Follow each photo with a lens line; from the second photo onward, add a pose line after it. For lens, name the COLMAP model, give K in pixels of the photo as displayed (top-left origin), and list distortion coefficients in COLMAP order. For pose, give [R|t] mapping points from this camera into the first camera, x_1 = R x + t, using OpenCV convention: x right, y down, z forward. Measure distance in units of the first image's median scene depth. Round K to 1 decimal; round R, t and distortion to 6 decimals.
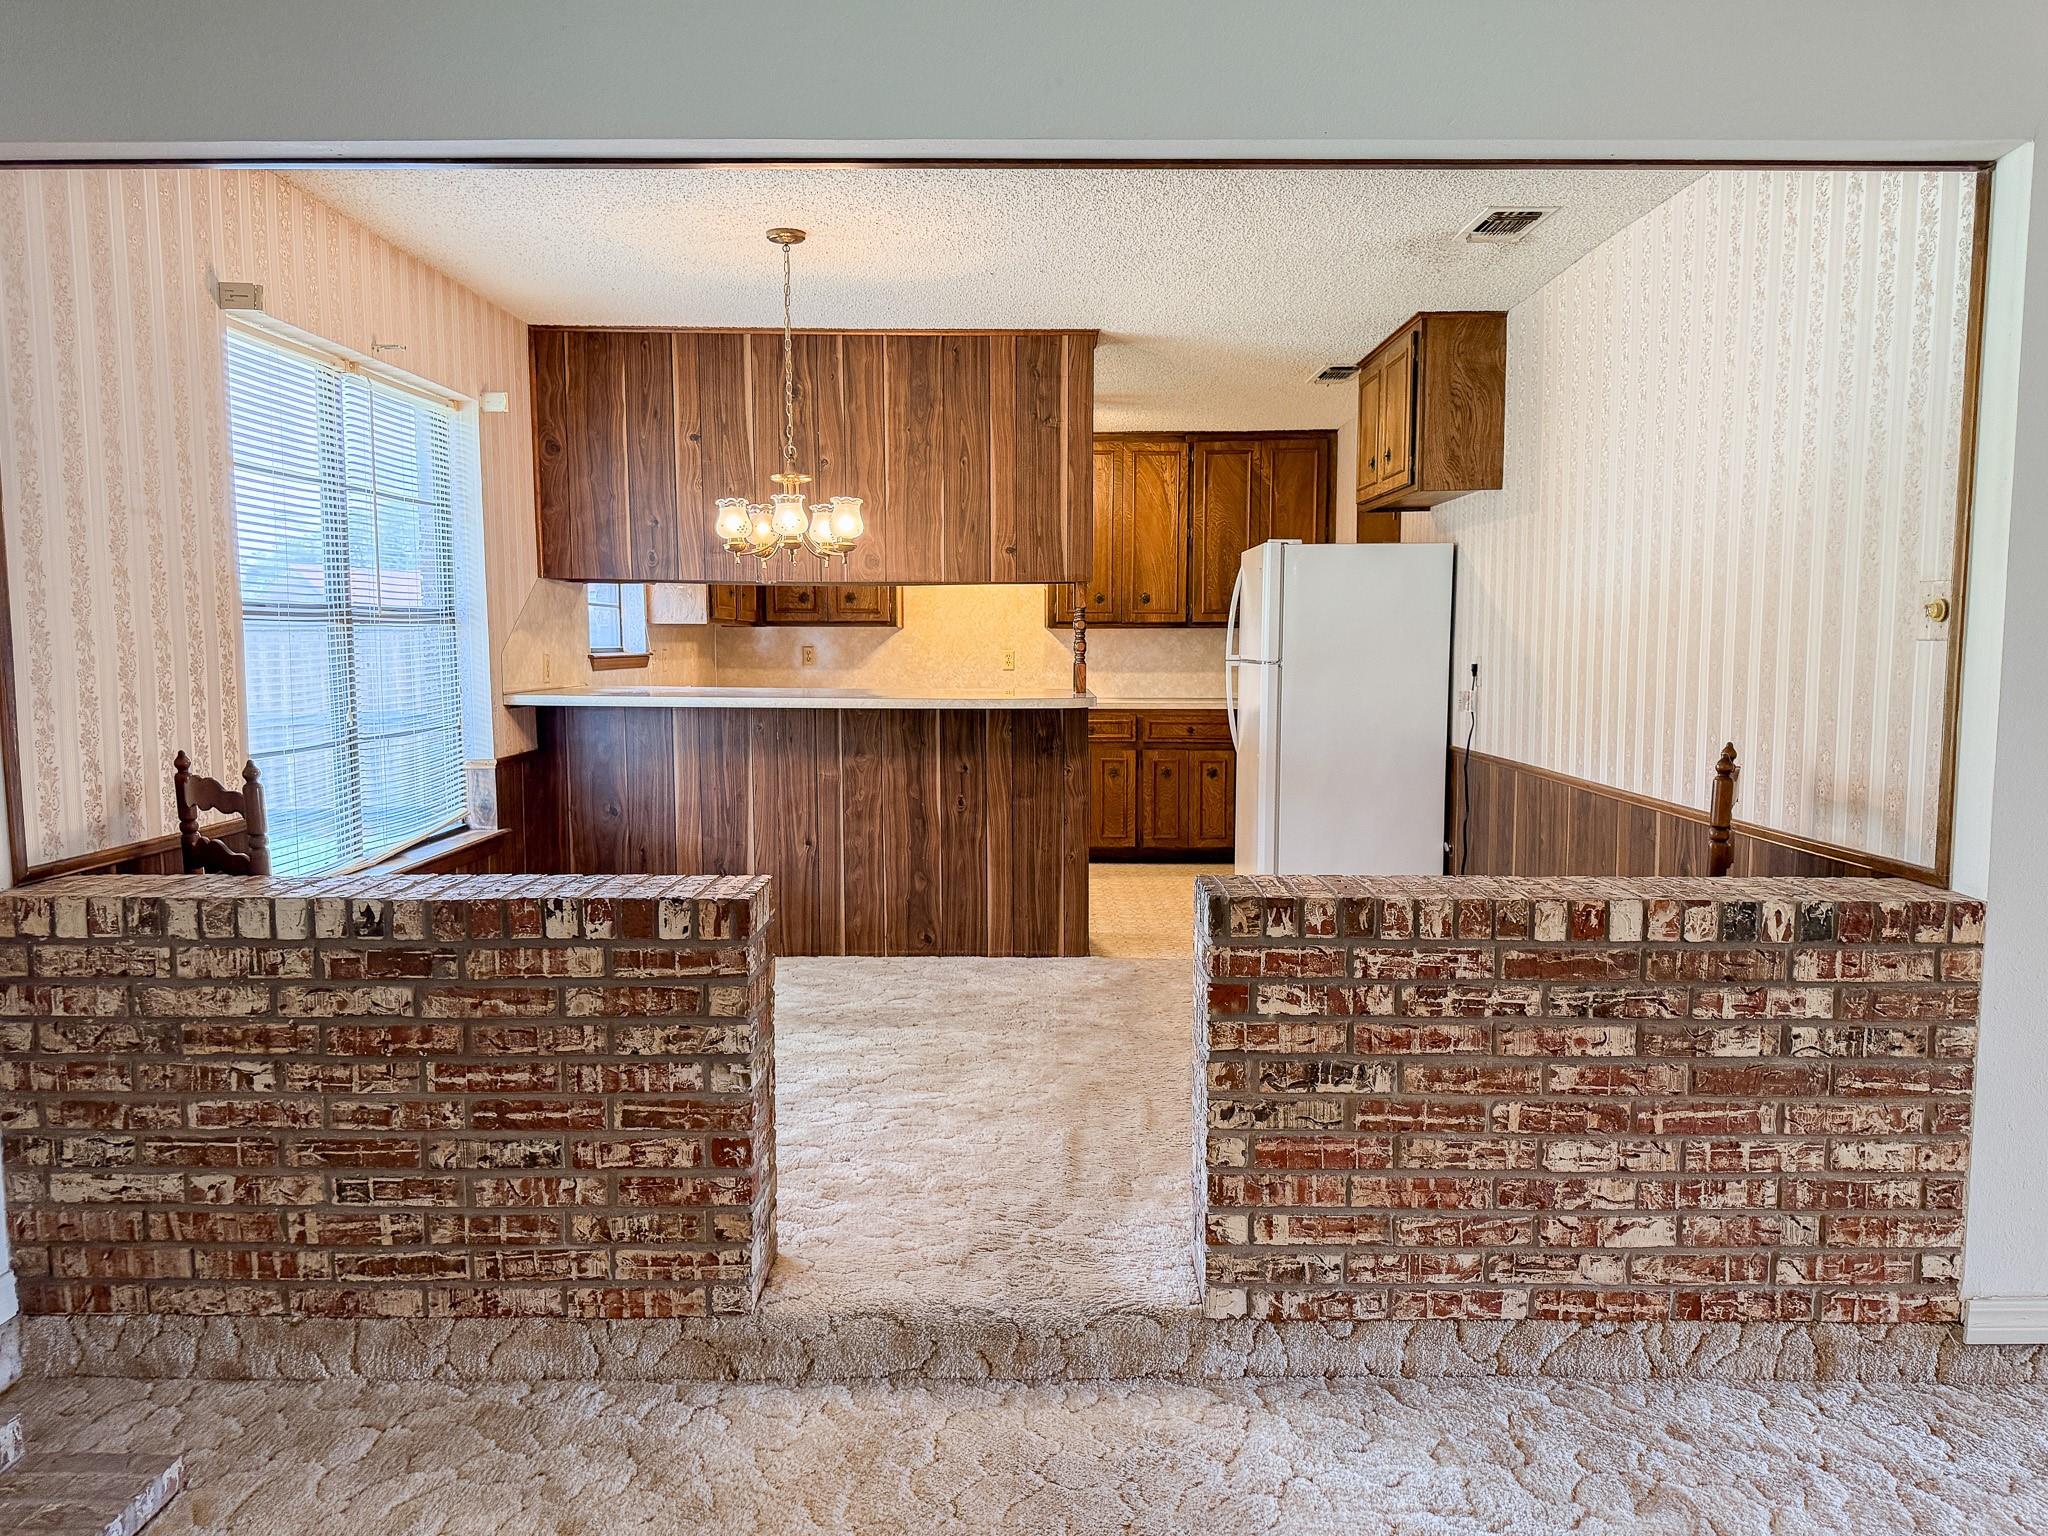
lens RADIAL K [[1491.9, 0, 1019.9], [0, 1491.9, 782.2], [0, 0, 1]] dist [0.039737, -0.057906]
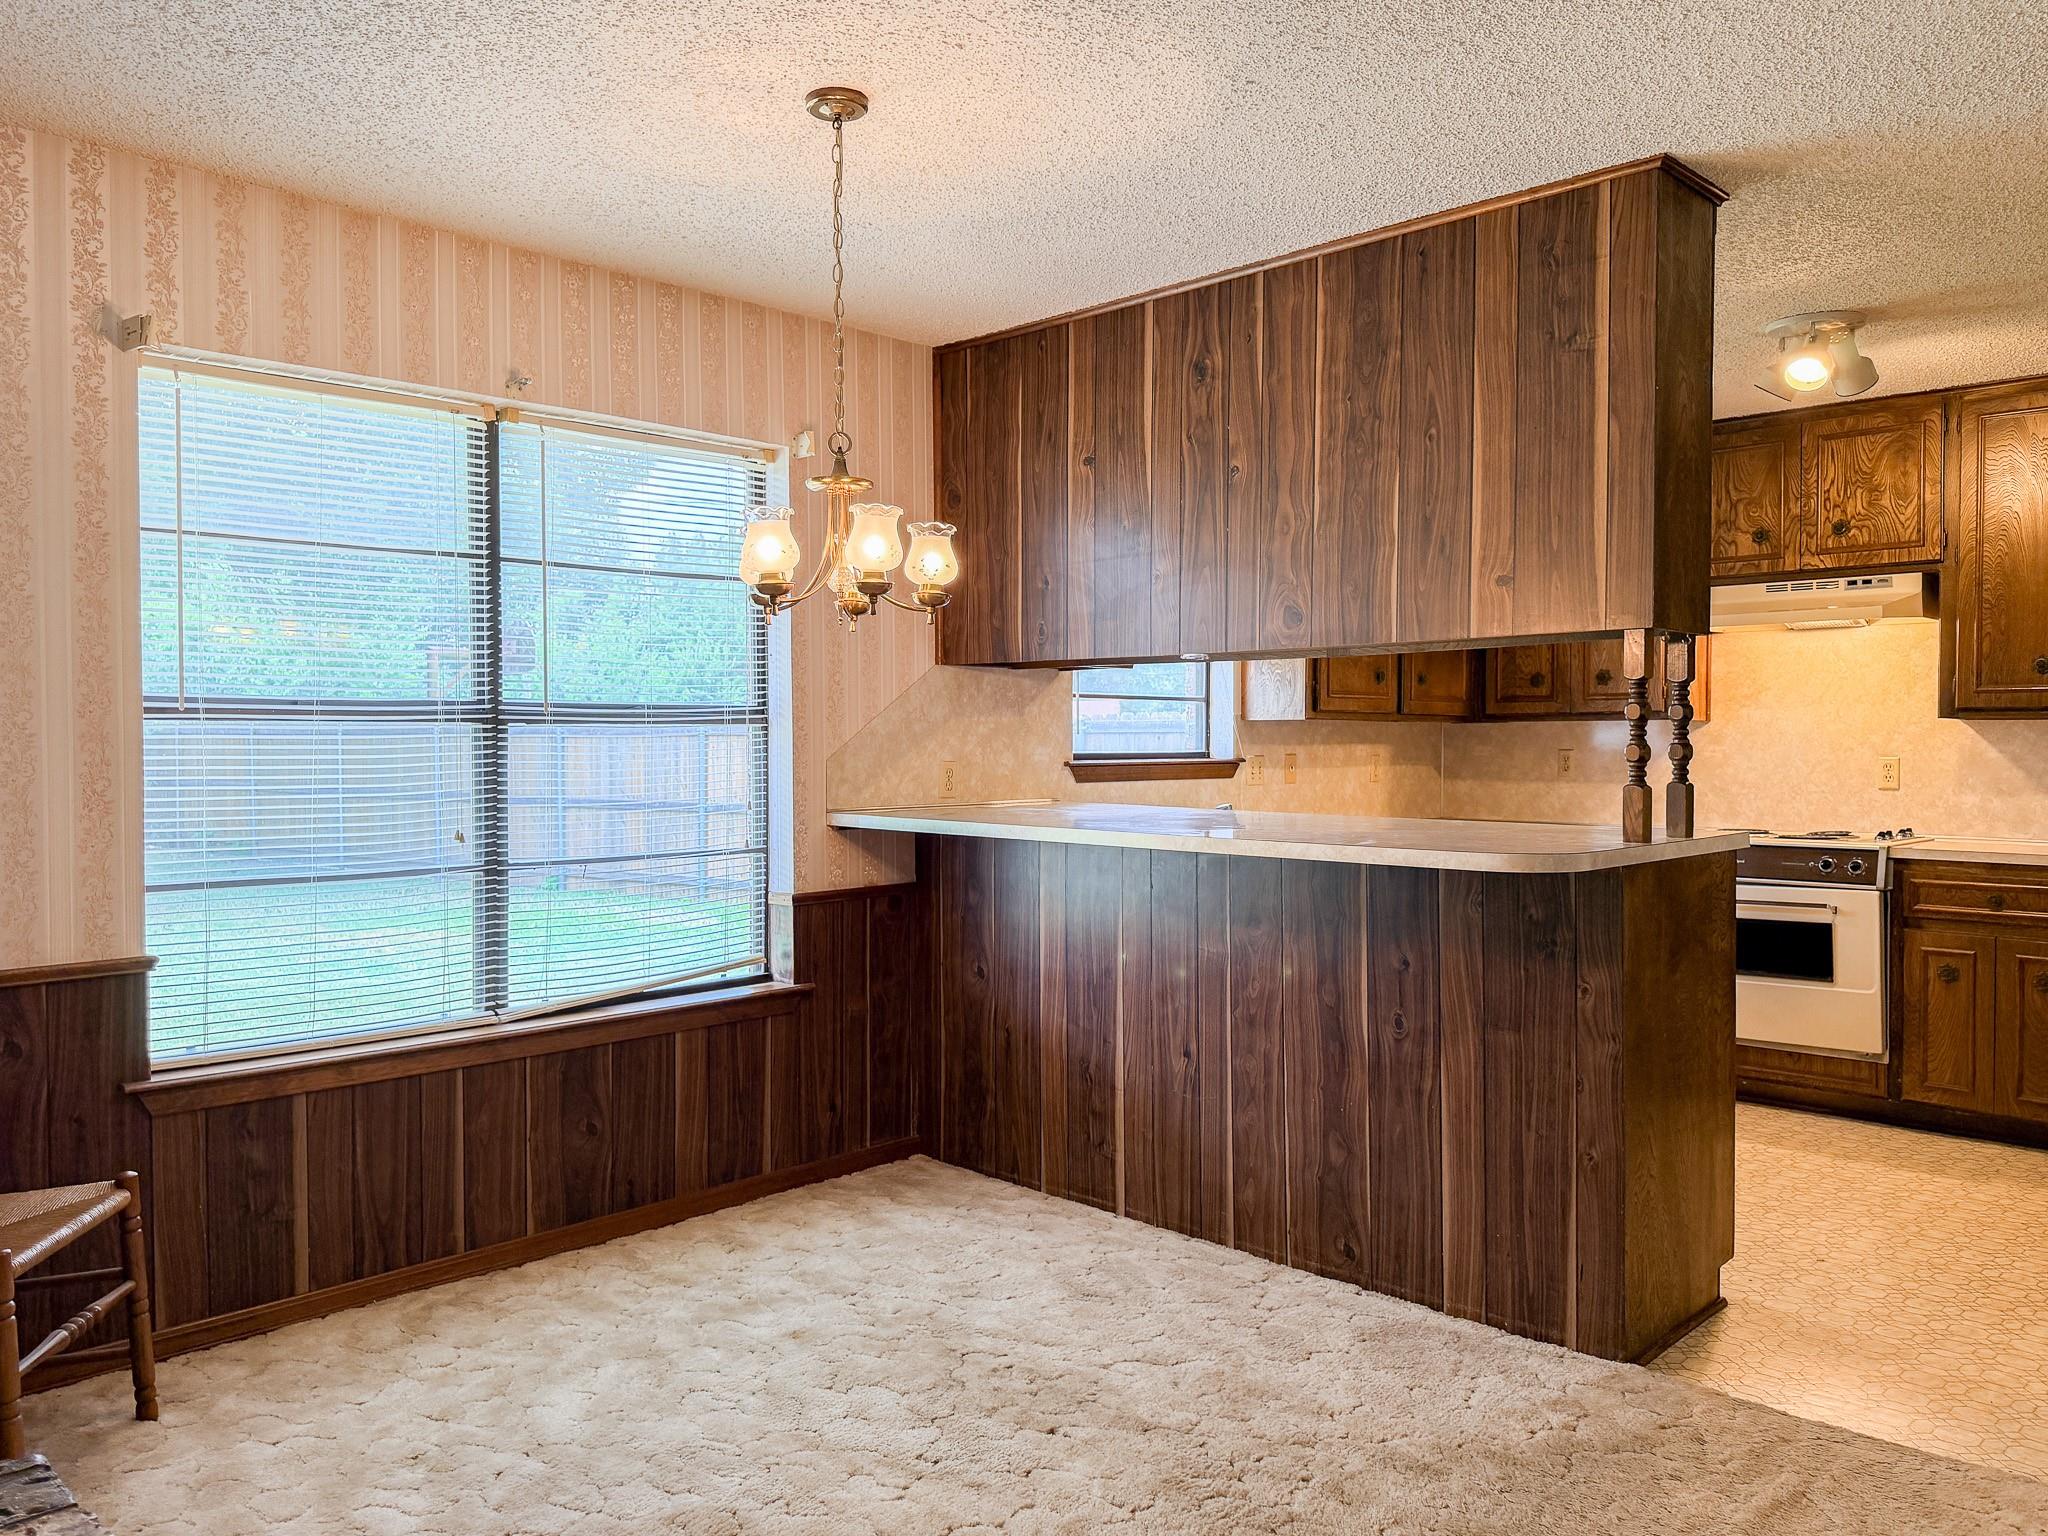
lens RADIAL K [[1491.9, 0, 1023.7], [0, 1491.9, 748.2], [0, 0, 1]] dist [0.039737, -0.057906]
pose [[0.697552, 0.001584, -0.716532, 0.271174], [-0.065900, 0.995901, -0.061952, -0.046355], [0.713497, 0.090434, 0.694797, 0.490062]]
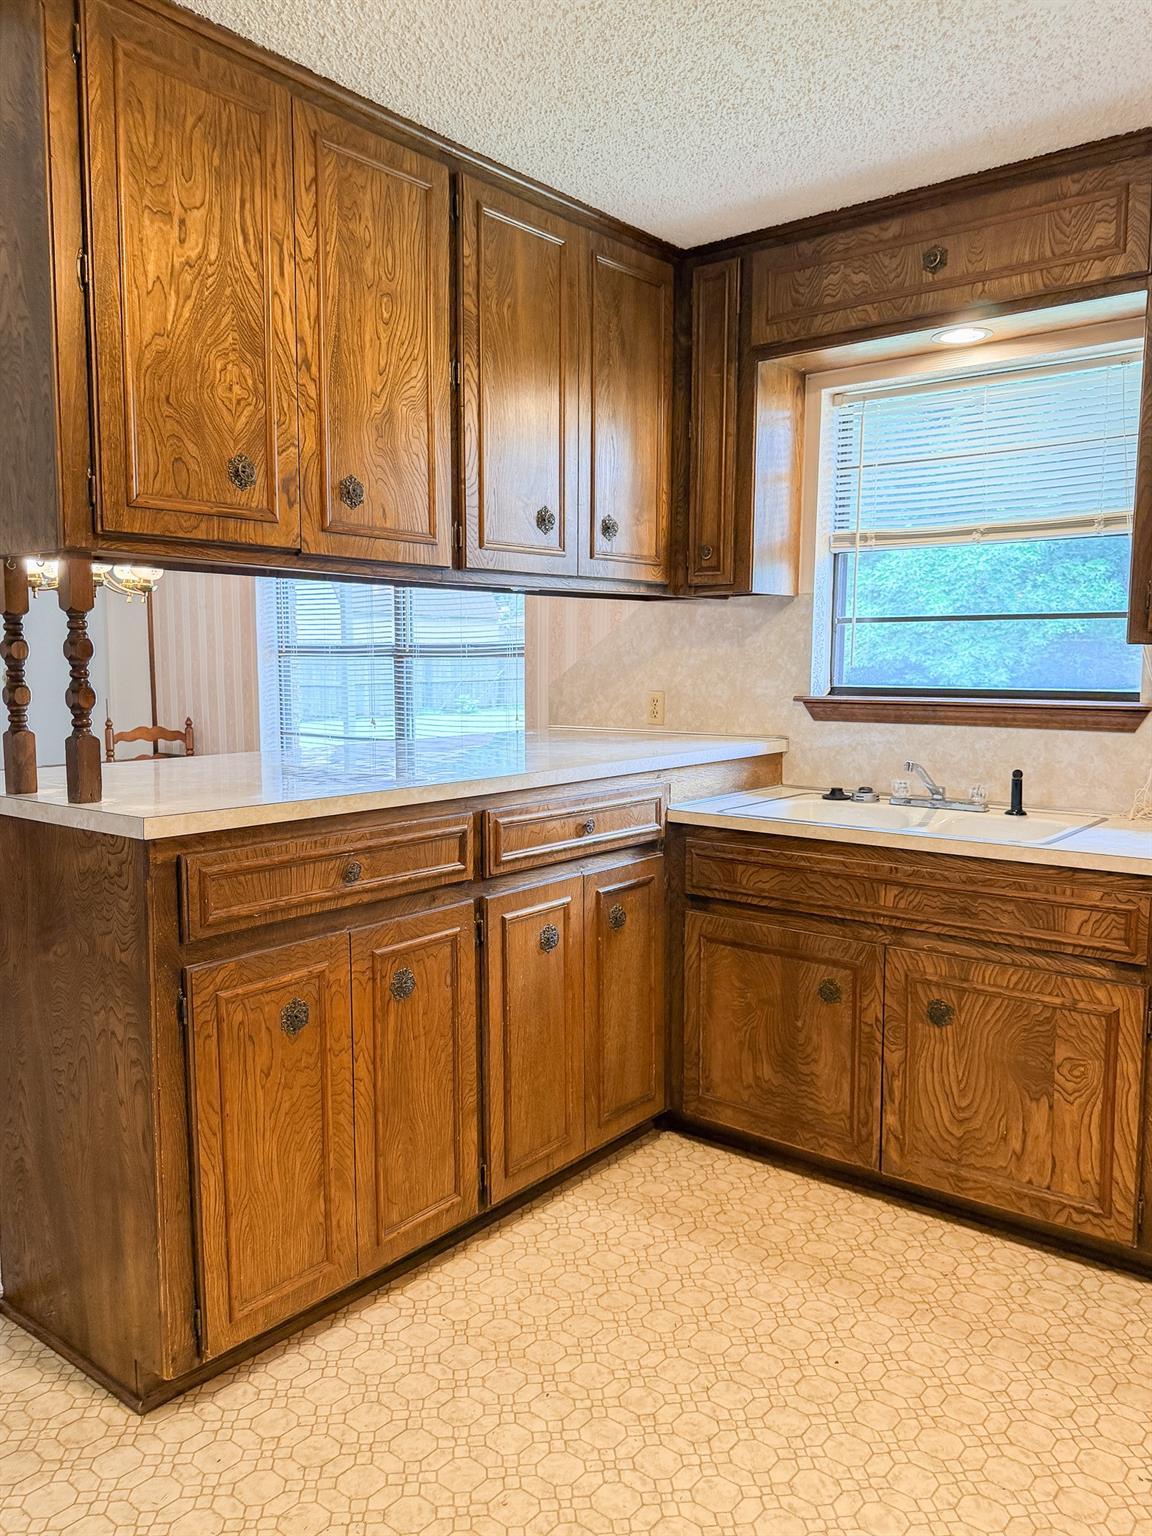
lens RADIAL K [[1163.1, 0, 573.7], [0, 1163.1, 773.9], [0, 0, 1]] dist [-0.005806, -0.001448]
pose [[-0.618068, 0.078677, -0.782178, 0.228074], [-0.075339, 0.984471, 0.158557, -0.141931], [0.782506, 0.156928, -0.602542, 1.392722]]
